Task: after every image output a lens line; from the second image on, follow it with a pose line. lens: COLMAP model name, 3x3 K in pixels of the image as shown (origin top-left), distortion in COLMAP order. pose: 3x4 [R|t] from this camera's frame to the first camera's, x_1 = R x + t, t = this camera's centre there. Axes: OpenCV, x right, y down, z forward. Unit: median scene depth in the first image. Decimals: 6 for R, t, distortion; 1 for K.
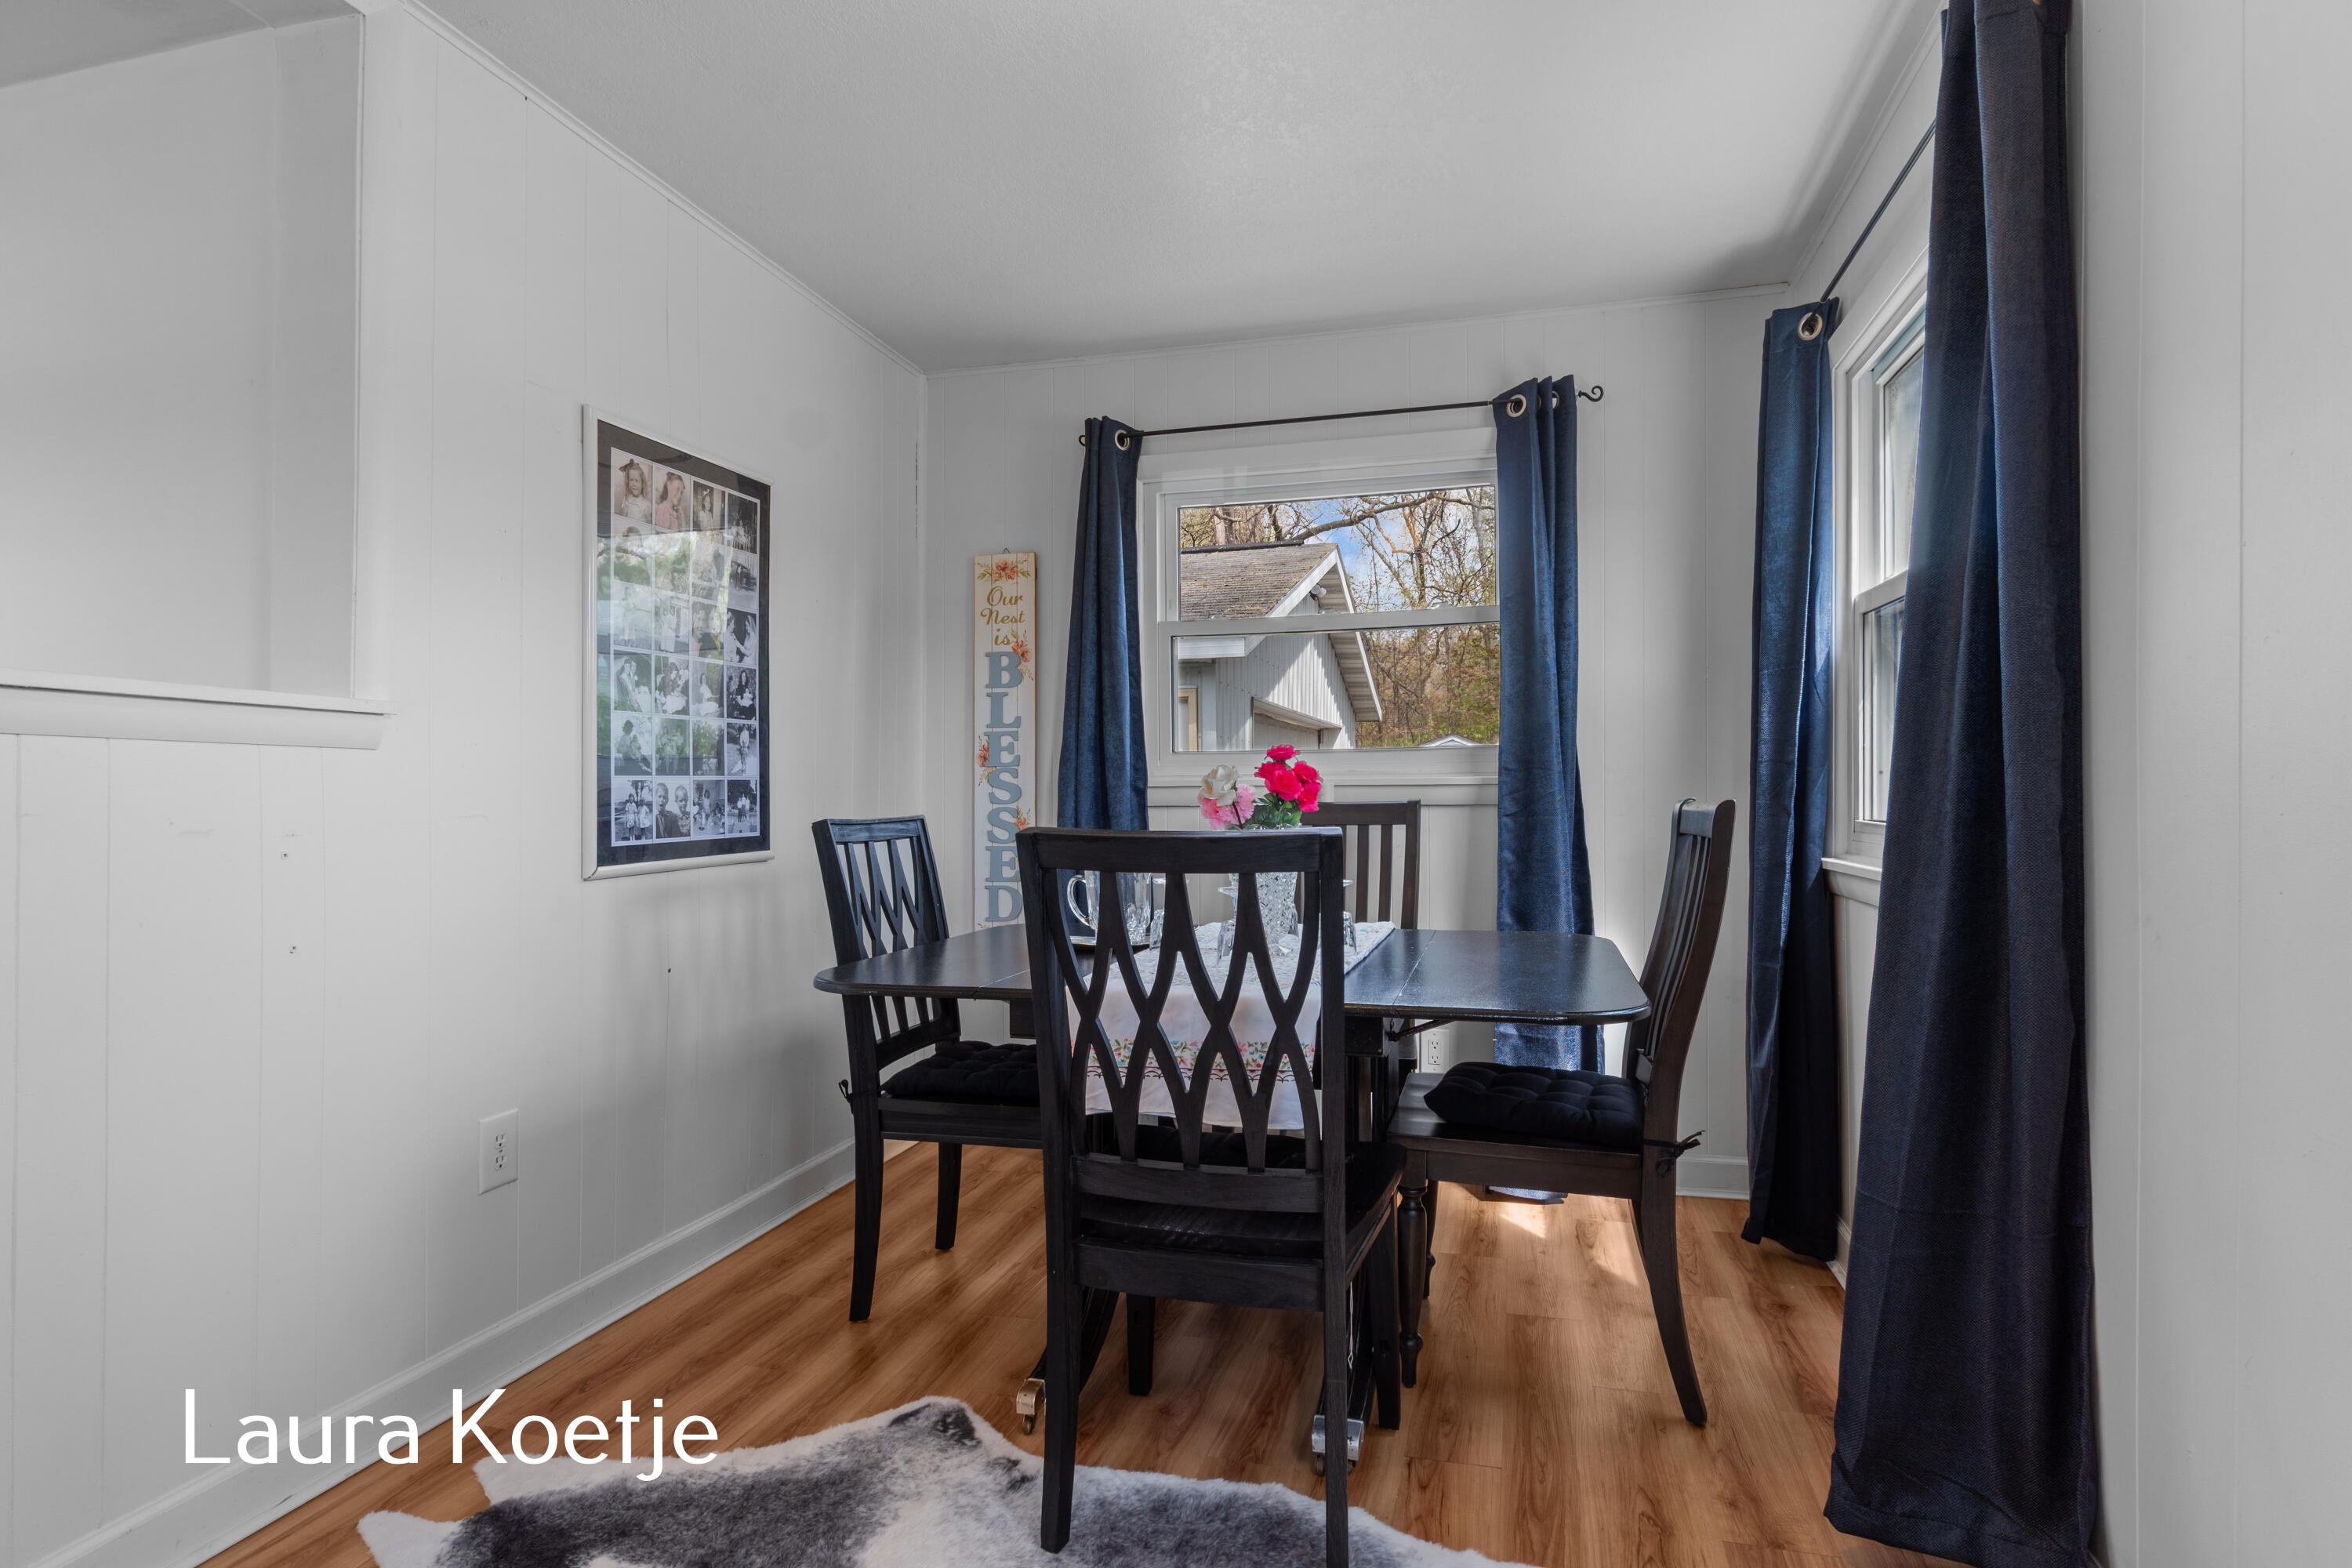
lens RADIAL K [[1254.6, 0, 1176.0], [0, 1254.6, 784.0], [0, 0, 1]] dist [-0.002465, -0.000307]
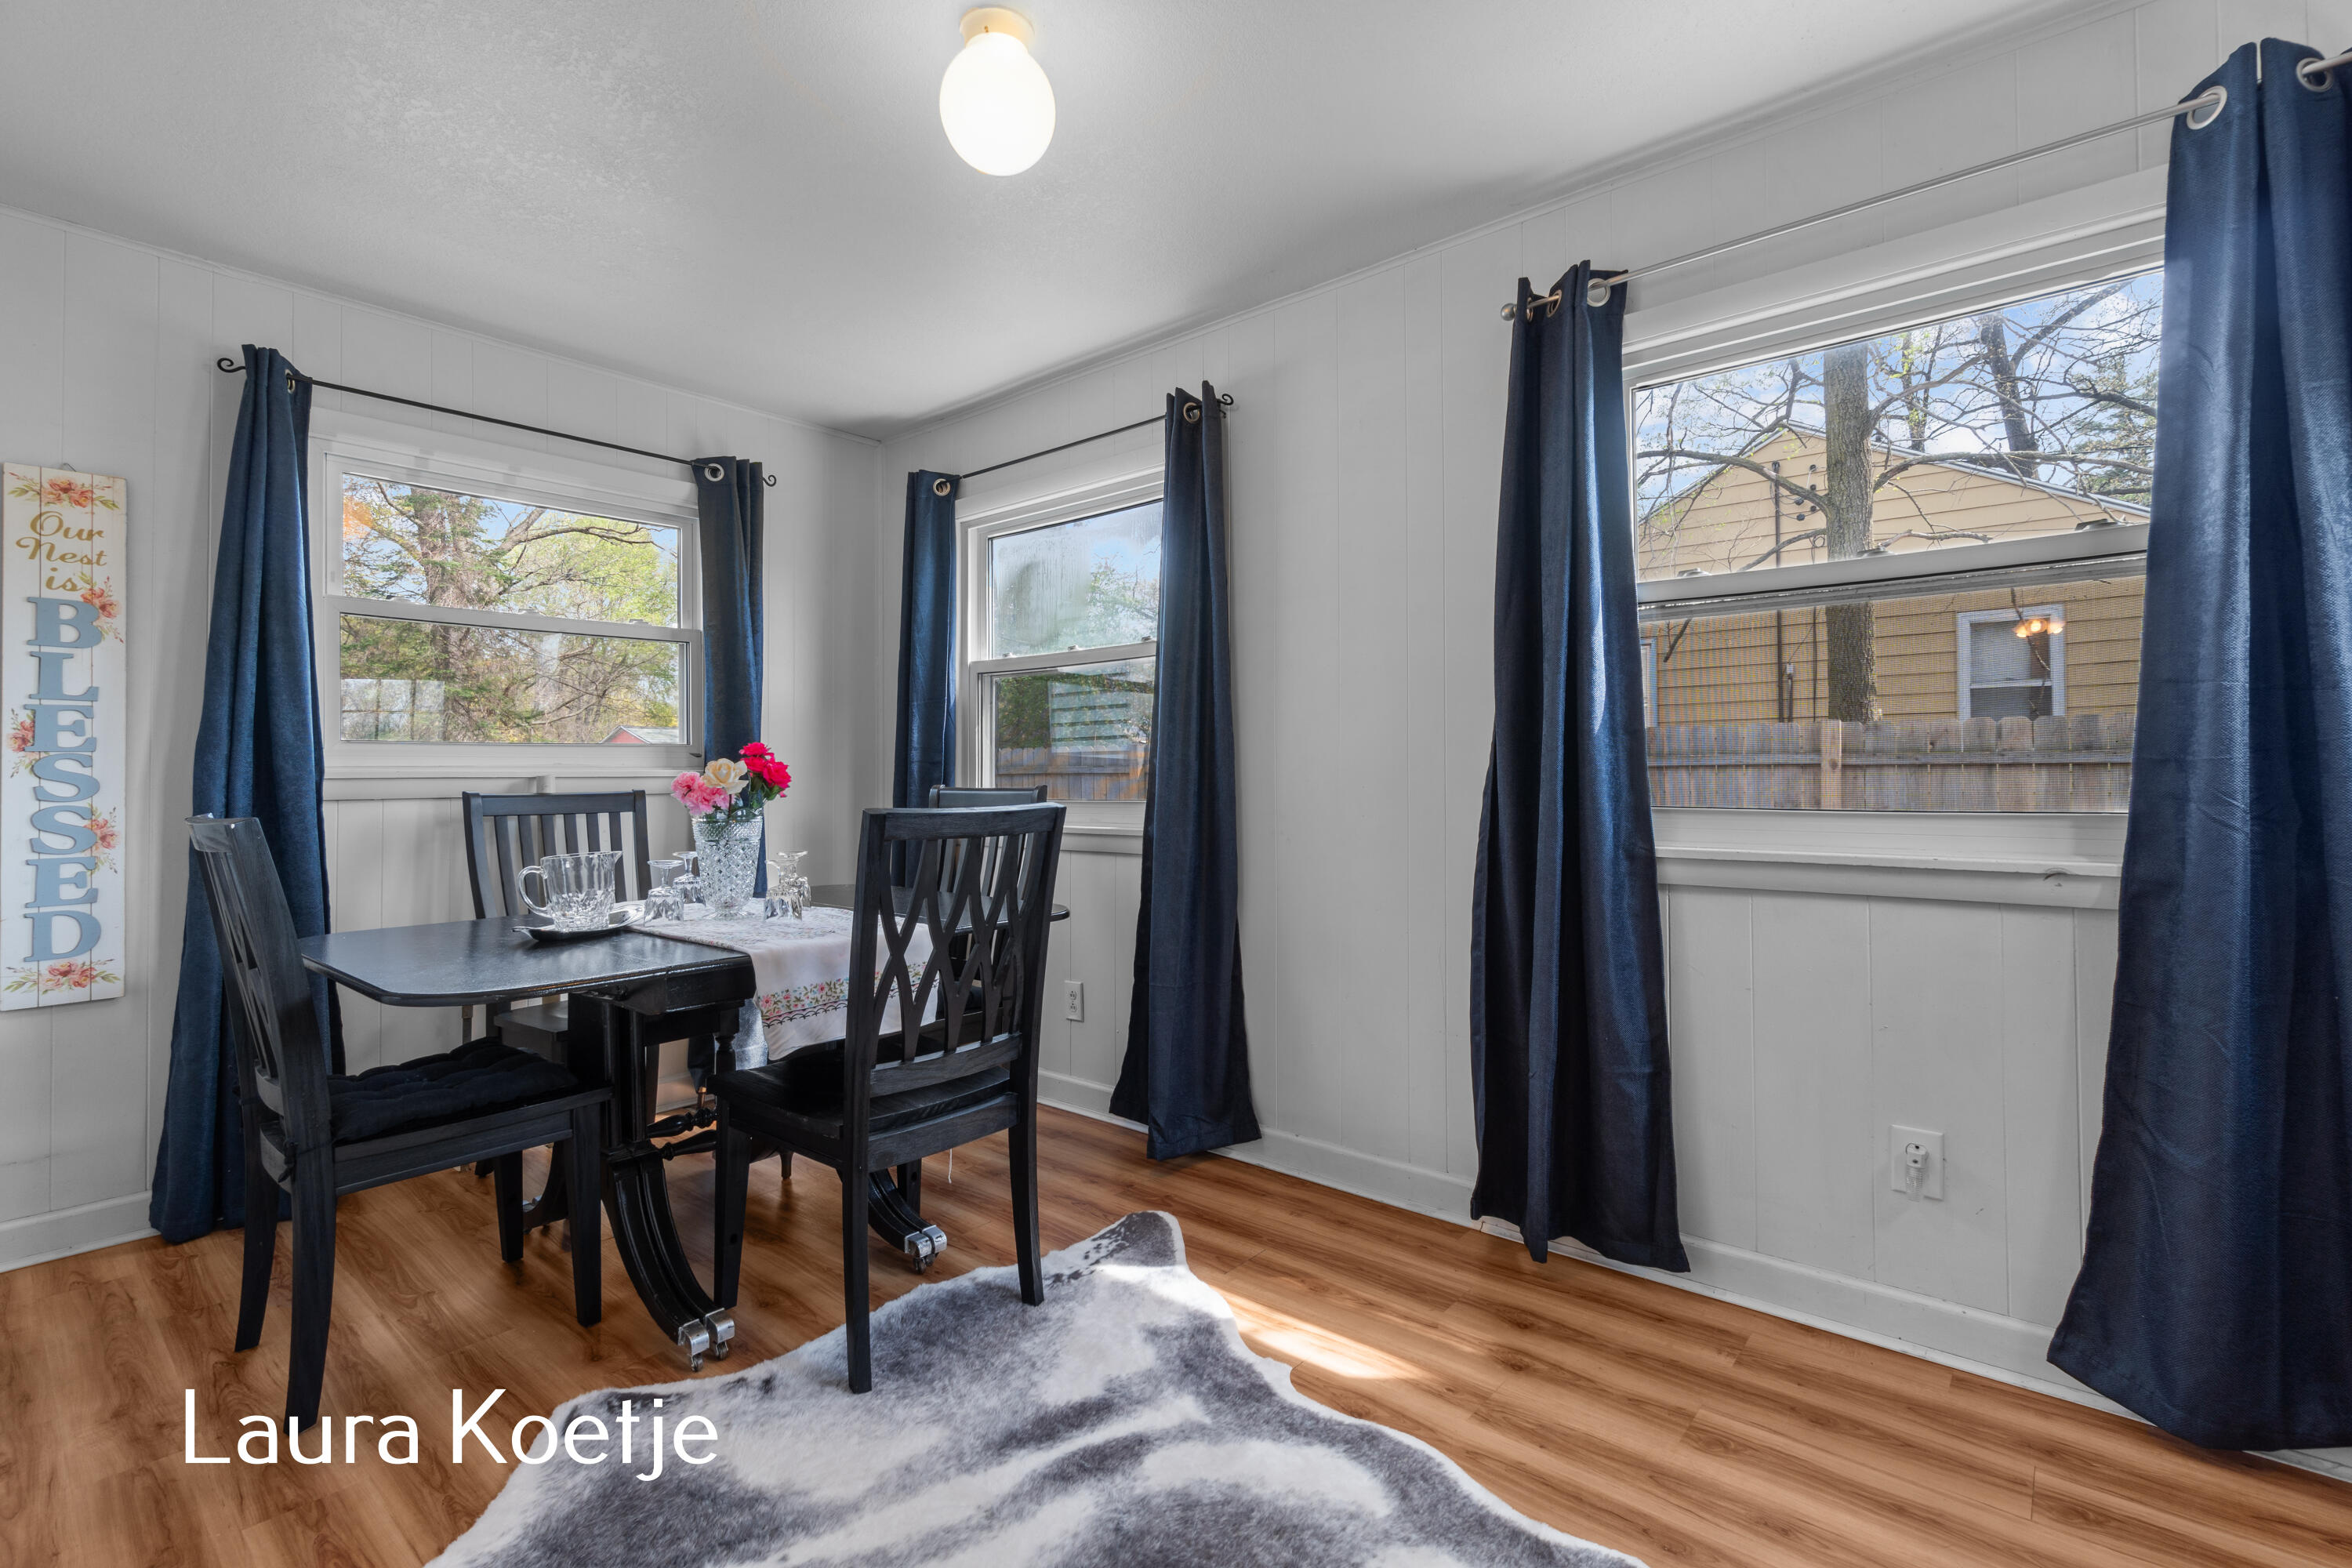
lens RADIAL K [[1043.9, 0, 1177.0], [0, 1043.9, 771.8], [0, 0, 1]] dist [-0.000104, 0.000087]
pose [[0.430079, 0.007504, 0.902760, -0.422438], [0.001012, 0.999961, -0.008794, 0.004252], [-0.902791, 0.004695, 0.430054, 0.129666]]
